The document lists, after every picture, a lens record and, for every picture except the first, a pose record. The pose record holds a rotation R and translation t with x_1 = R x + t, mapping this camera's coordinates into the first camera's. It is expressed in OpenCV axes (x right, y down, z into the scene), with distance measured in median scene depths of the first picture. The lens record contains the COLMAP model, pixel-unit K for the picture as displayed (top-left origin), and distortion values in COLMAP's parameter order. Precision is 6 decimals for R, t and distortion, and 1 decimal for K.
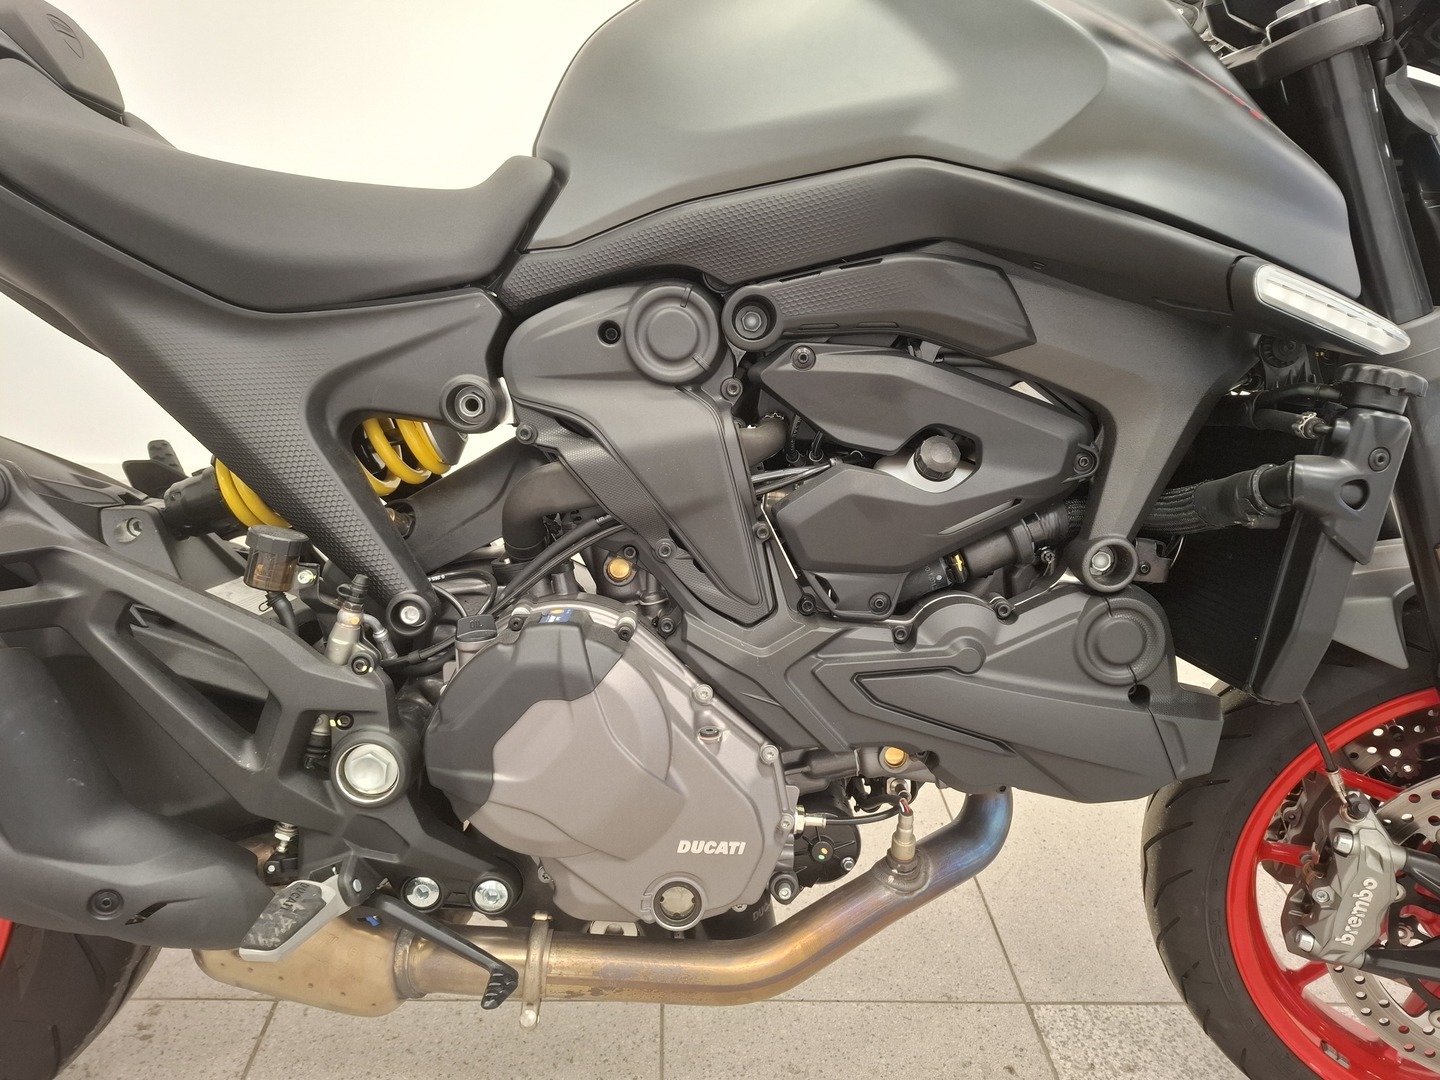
lens RADIAL K [[984.3, 0, 727.5], [0, 984.3, 523.3], [0, 0, 1]] dist [0.069168, -0.075178]
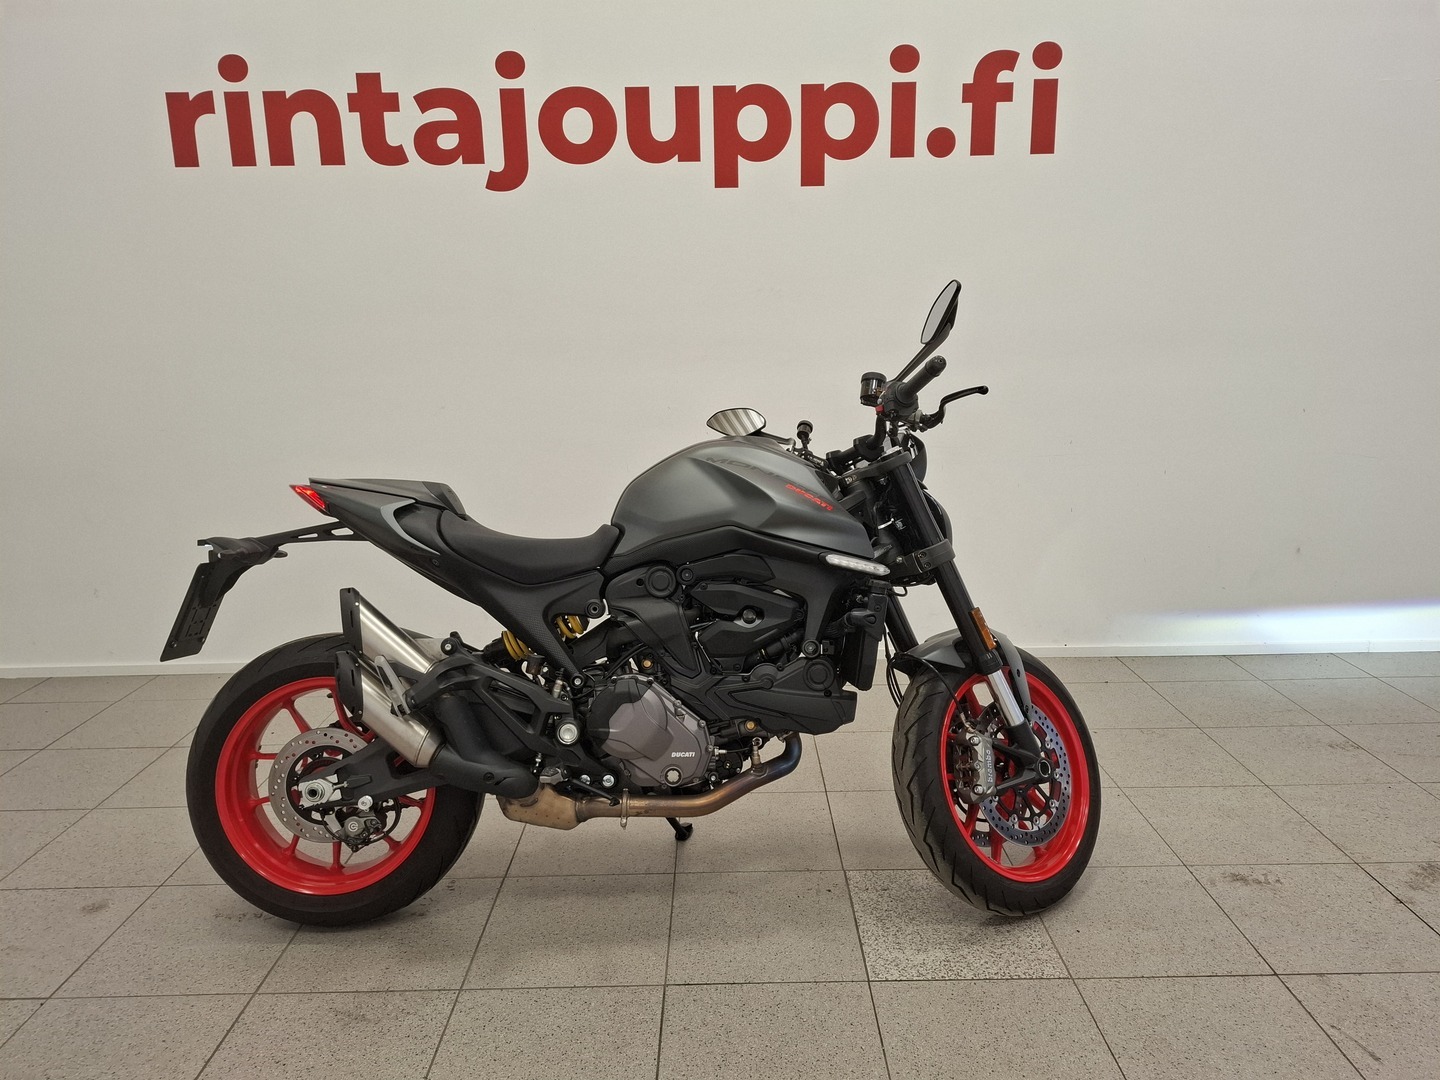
lens RADIAL K [[984.3, 0, 727.5], [0, 984.3, 523.3], [0, 0, 1]] dist [0.069168, -0.075178]
pose [[0.997511, -0.068040, -0.018498, 0.214017], [0.064030, 0.983967, -0.166460, 0.147688], [0.029527, 0.164862, 0.985875, -1.978008]]
